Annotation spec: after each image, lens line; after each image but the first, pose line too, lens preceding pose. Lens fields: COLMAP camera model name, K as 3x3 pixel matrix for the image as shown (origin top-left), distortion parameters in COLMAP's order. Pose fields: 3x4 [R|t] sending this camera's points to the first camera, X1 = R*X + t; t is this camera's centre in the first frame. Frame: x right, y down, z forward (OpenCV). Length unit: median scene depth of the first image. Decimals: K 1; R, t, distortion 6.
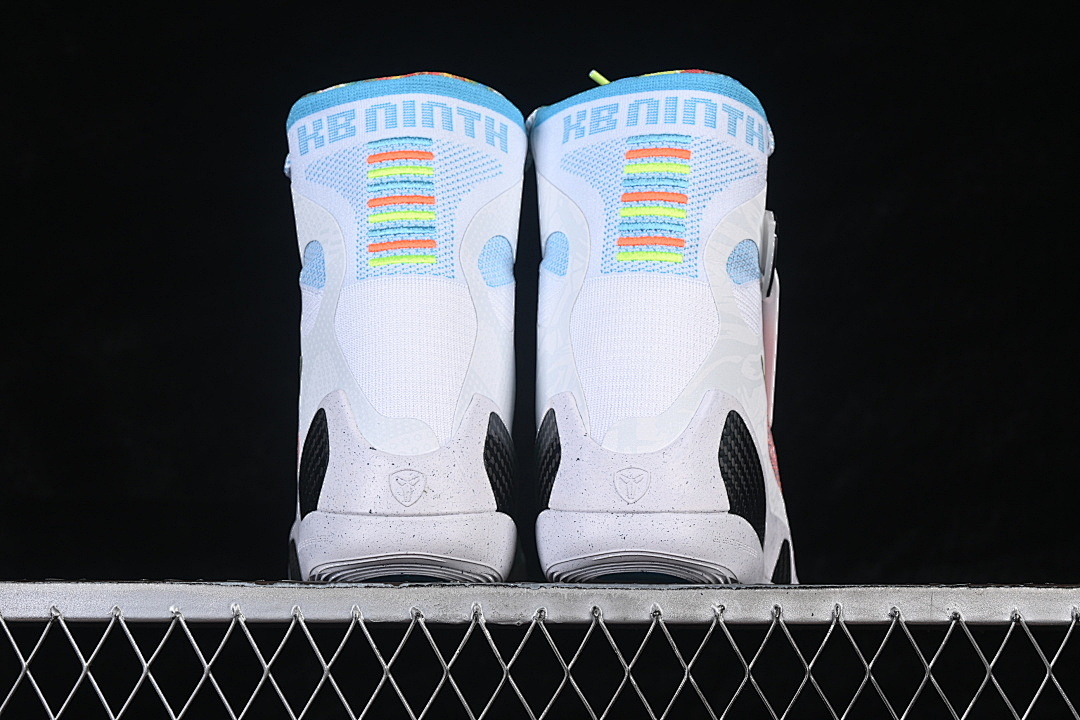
lens RADIAL K [[2333.1, 0, 540.0], [0, 2333.1, 360.0], [0, 0, 1]] dist [0.023633, 0.380891]
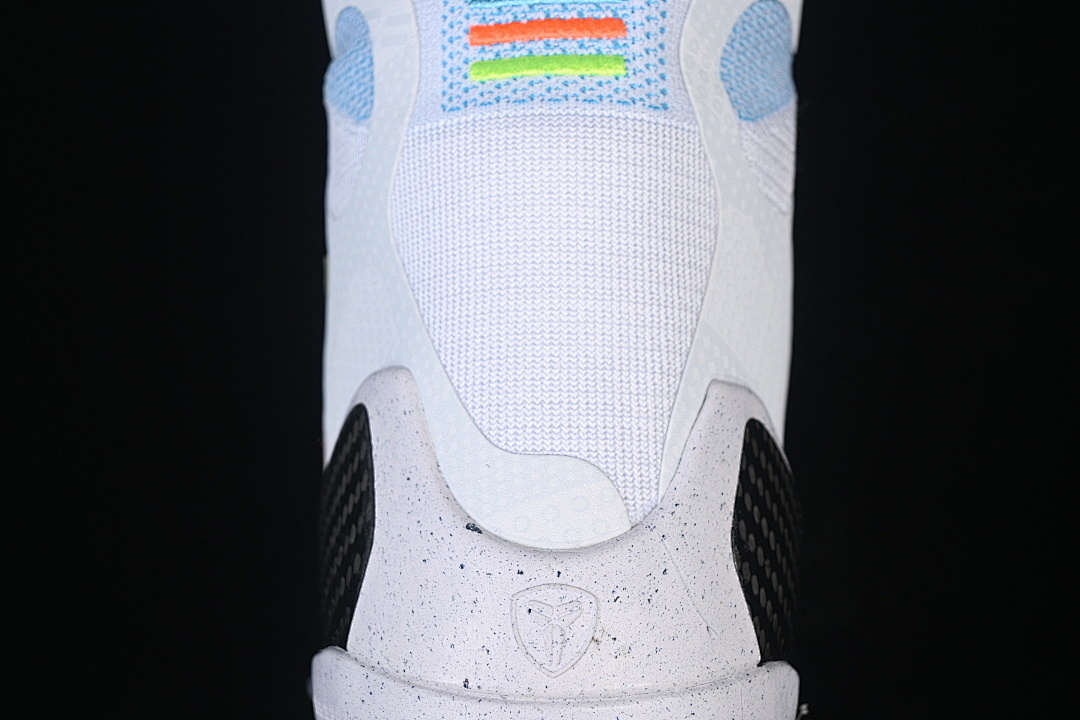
lens RADIAL K [[2333.1, 0, 540.0], [0, 2333.1, 360.0], [0, 0, 1]] dist [0.023633, 0.380891]
pose [[0.997811, 0.017644, -0.063727, -0.031946], [-0.007369, 0.987411, 0.158006, -0.057507], [0.065712, -0.157191, 0.985380, 0.567914]]
